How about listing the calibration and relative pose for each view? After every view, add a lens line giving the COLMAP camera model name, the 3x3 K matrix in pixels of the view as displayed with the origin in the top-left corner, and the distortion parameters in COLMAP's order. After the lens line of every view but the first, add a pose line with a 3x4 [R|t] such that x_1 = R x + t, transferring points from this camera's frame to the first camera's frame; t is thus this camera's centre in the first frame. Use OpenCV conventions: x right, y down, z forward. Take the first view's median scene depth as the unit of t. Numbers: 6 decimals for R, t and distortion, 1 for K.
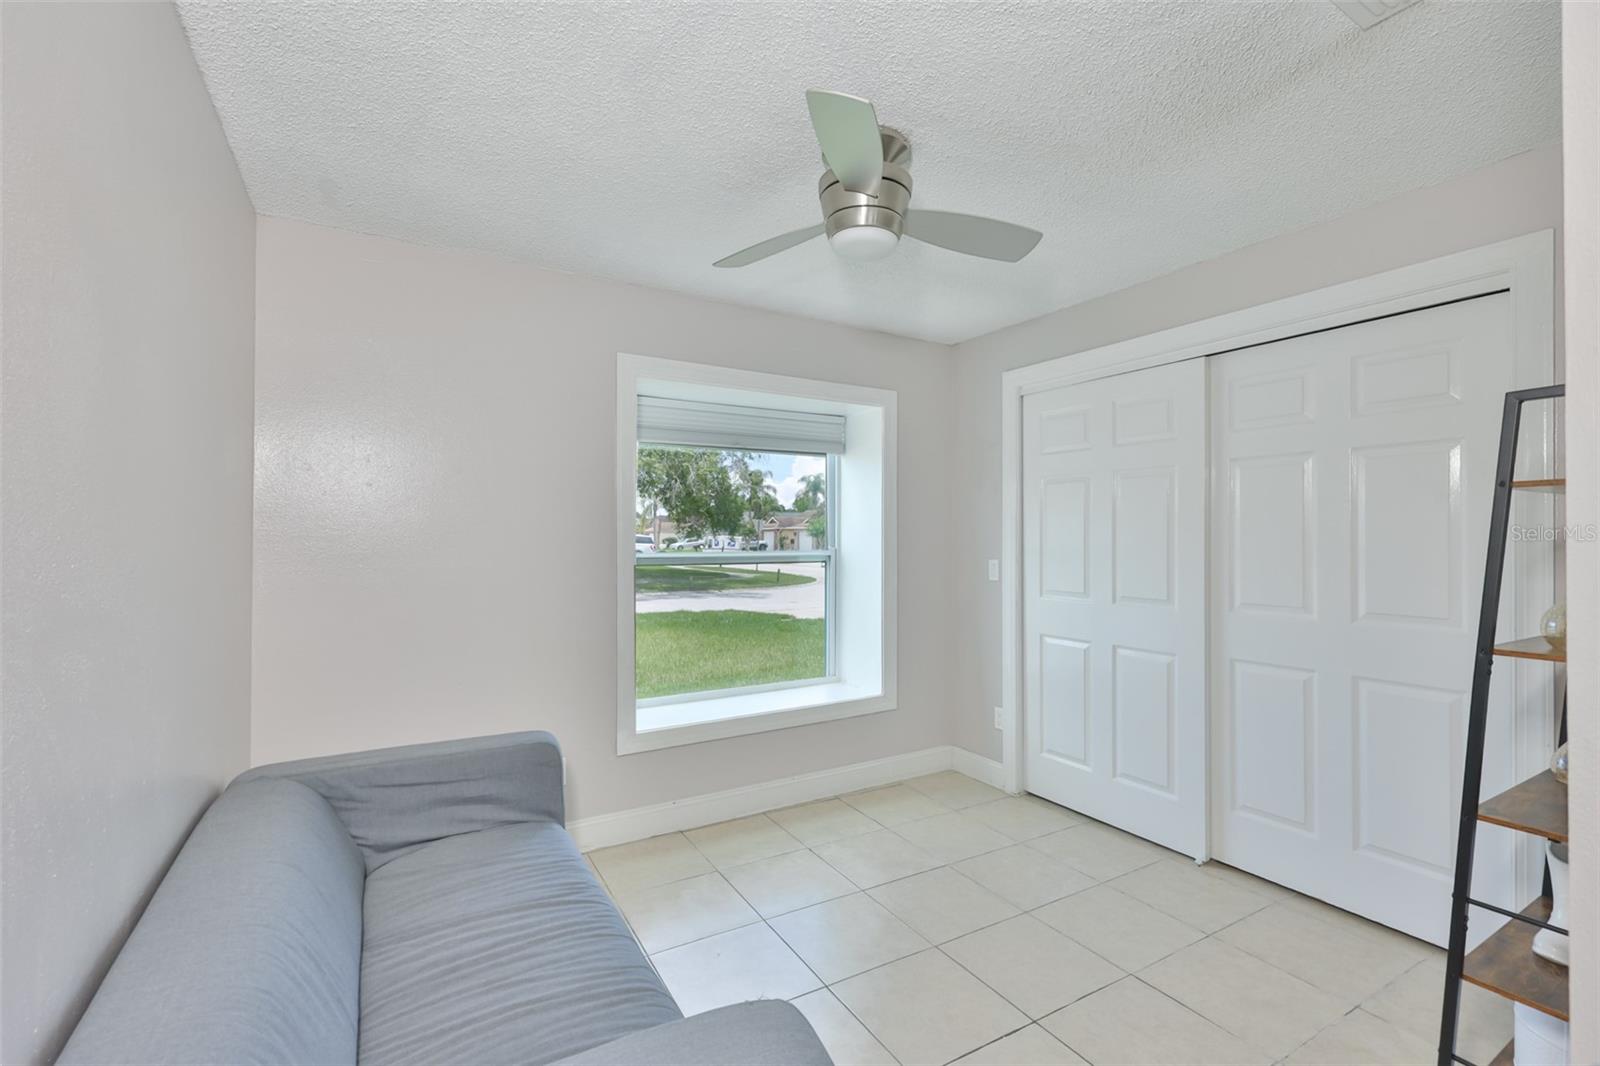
lens RADIAL K [[680.2, 0, 797.2], [0, 680.2, 537.4], [0, 0, 1]] dist [-0.000075, 0.000161]
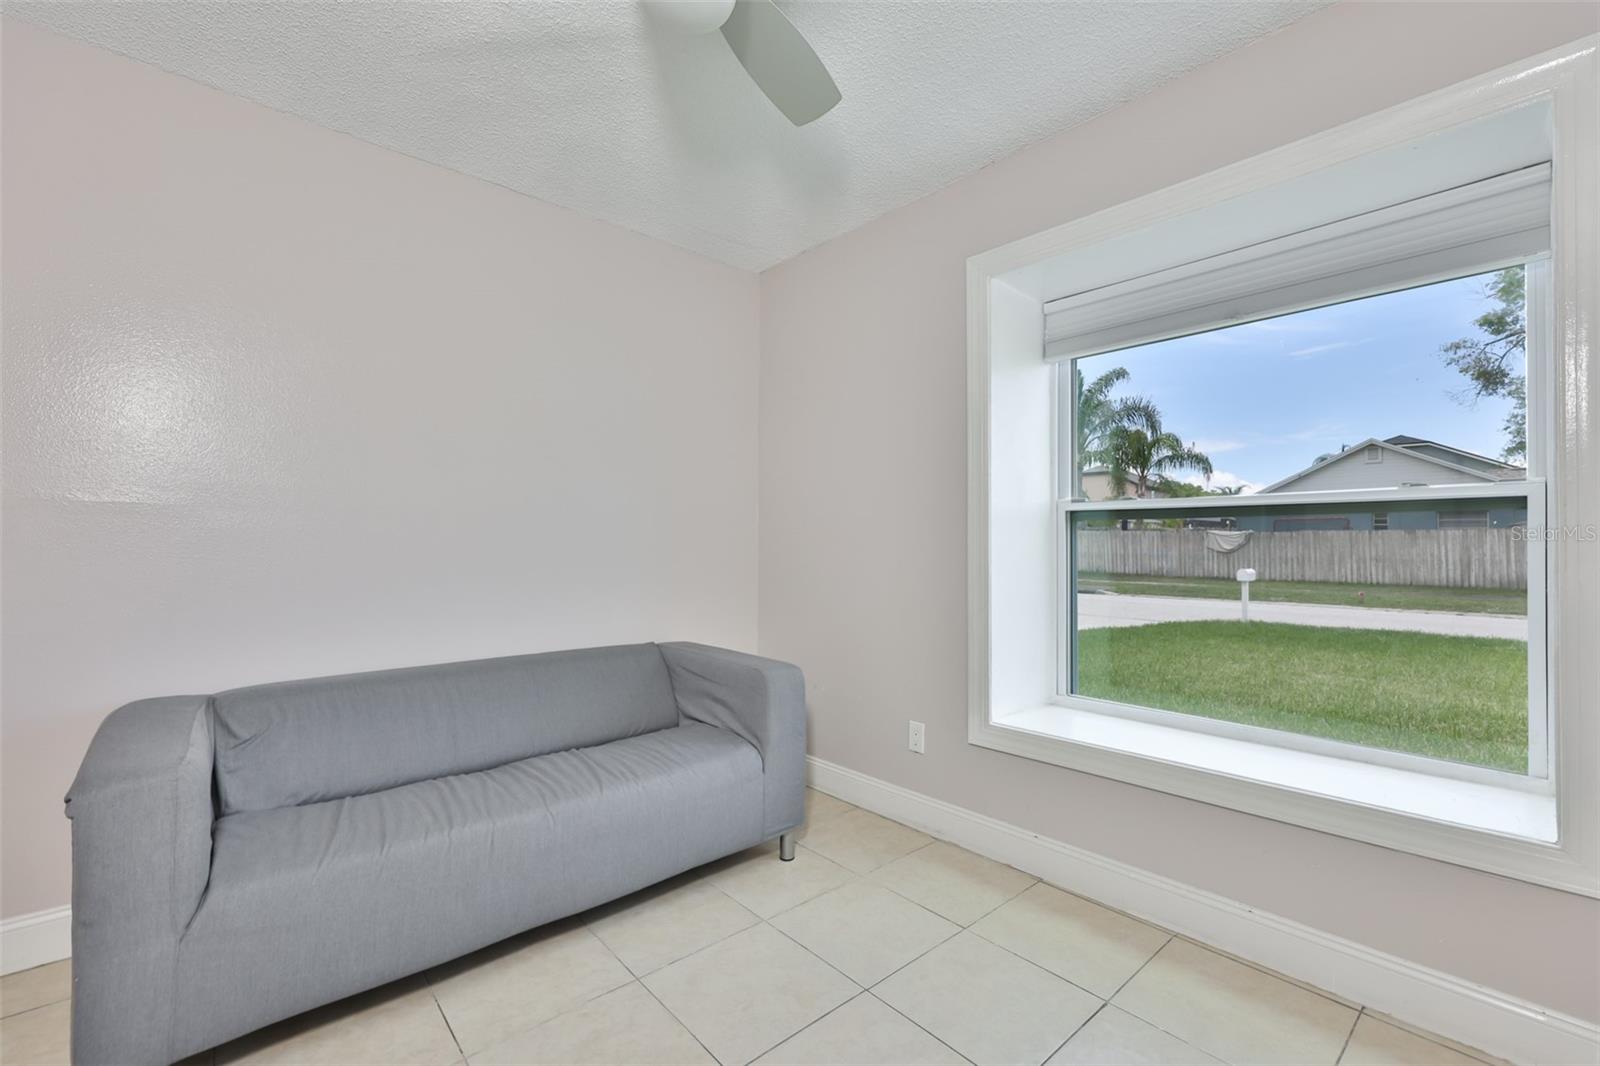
lens RADIAL K [[680.2, 0, 797.2], [0, 680.2, 537.4], [0, 0, 1]] dist [-0.000075, 0.000161]
pose [[0.205445, -0.004088, -0.978660, 0.508042], [0.002794, 0.999990, -0.003590, 0.071026], [0.978665, -0.001997, 0.205455, 0.620423]]
